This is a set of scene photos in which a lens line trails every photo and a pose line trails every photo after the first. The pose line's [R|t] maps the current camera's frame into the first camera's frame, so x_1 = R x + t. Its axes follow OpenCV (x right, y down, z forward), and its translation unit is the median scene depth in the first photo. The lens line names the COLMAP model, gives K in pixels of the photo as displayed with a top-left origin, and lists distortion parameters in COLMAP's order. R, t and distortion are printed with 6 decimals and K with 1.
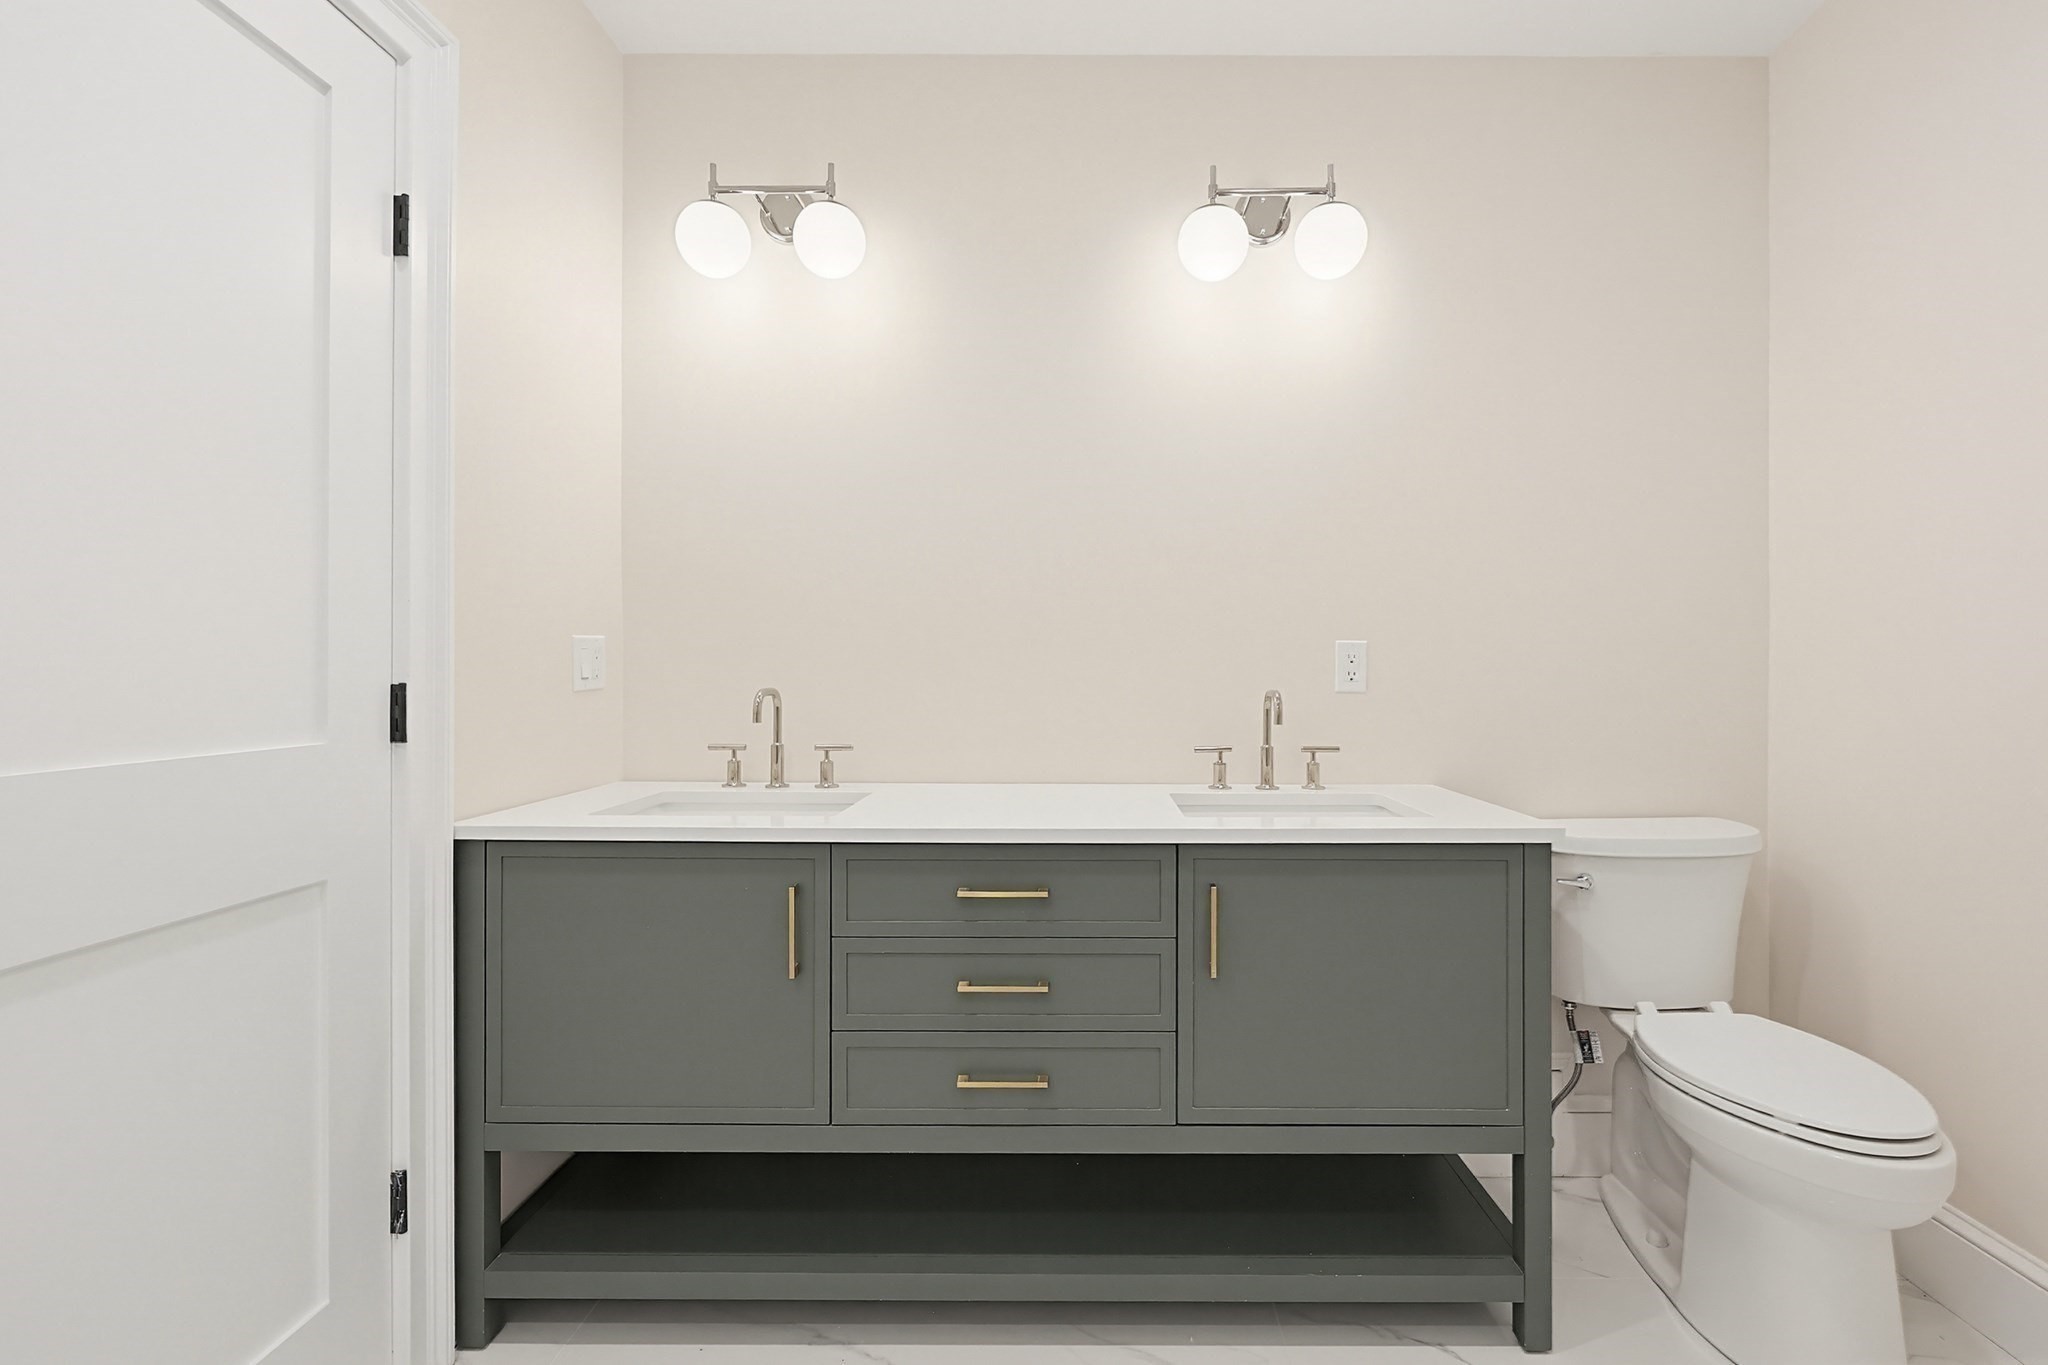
lens RADIAL K [[961.0, 0, 1021.1], [0, 961.0, 679.7], [0, 0, 1]] dist [-0.006519, -0.000753]
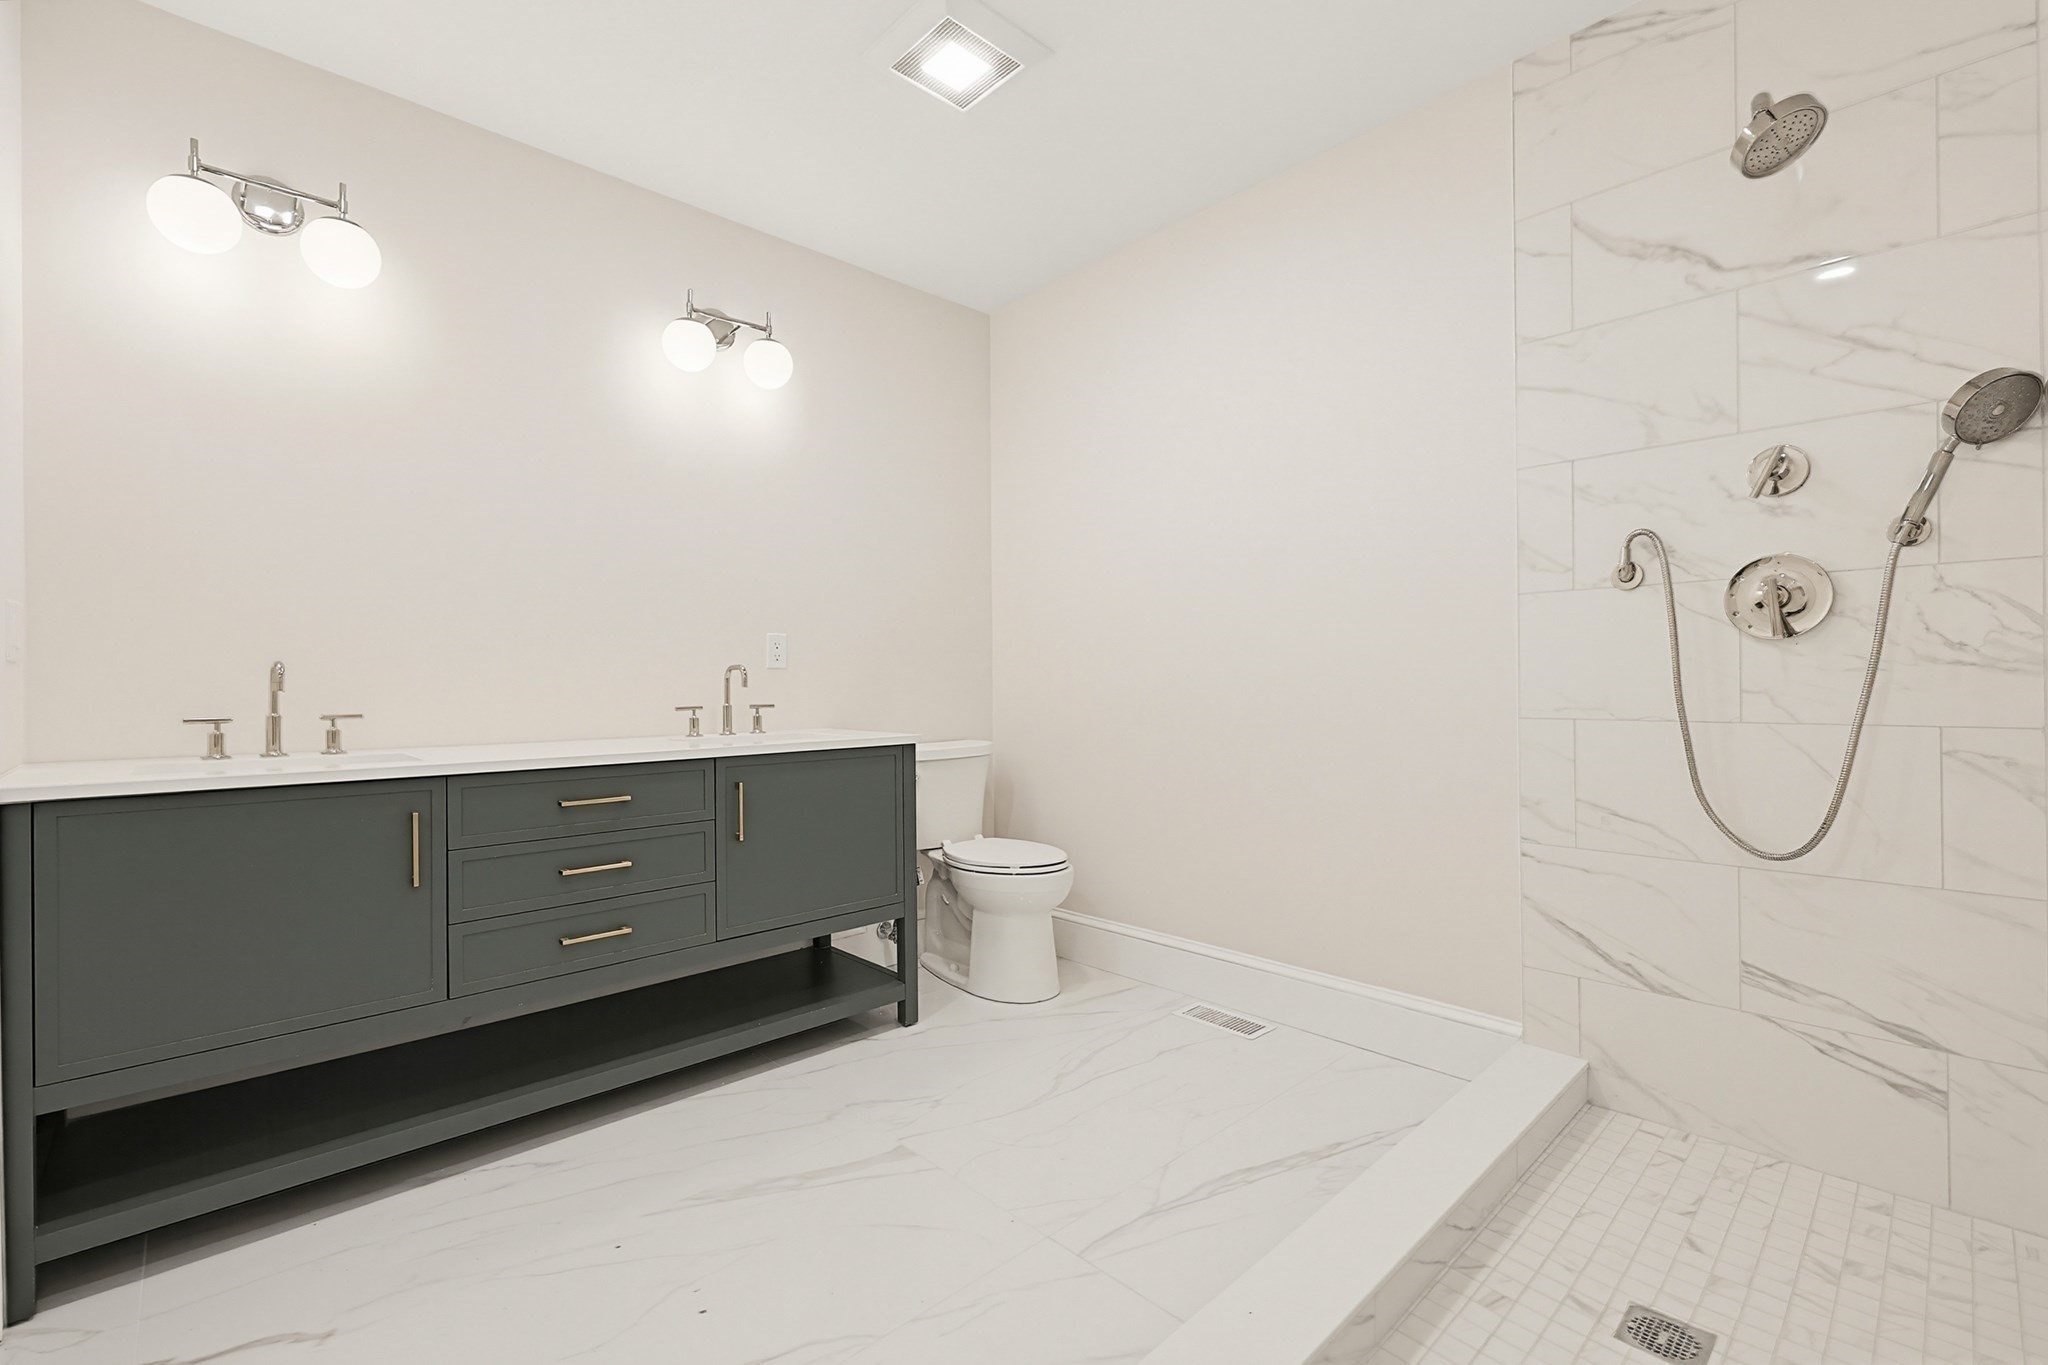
lens RADIAL K [[880.5, 0, 1028.5], [0, 880.5, 680.4], [0, 0, 1]] dist [-0.002653, -0.001123]
pose [[0.732456, -0.005043, 0.680796, -0.331222], [0.006833, 0.999977, 0.000055, 0.038630], [-0.680781, 0.004612, 0.732473, -0.289002]]
